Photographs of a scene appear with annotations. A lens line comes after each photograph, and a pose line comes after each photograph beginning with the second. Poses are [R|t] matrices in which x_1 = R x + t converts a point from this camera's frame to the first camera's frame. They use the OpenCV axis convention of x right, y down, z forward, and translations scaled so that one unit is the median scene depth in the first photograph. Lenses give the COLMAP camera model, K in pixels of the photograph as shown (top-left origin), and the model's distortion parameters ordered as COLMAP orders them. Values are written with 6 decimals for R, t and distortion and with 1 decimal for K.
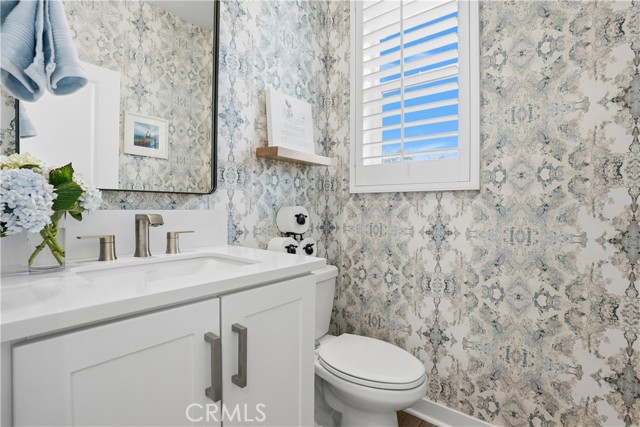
lens RADIAL K [[302.7, 0, 321.2], [0, 302.7, 210.0], [0, 0, 1]] dist [-0.056419, 0.000137]
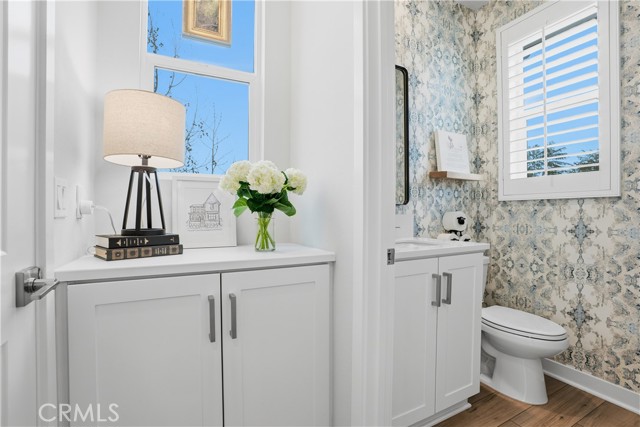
lens RADIAL K [[306.2, 0, 317.8], [0, 306.2, 214.0], [0, 0, 1]] dist [-0.054537, 0.017124]
pose [[0.921527, -0.007721, -0.388238, -0.134985], [0.006312, 0.999968, -0.004904, 0.002754], [0.388264, 0.002069, 0.921546, -0.548862]]
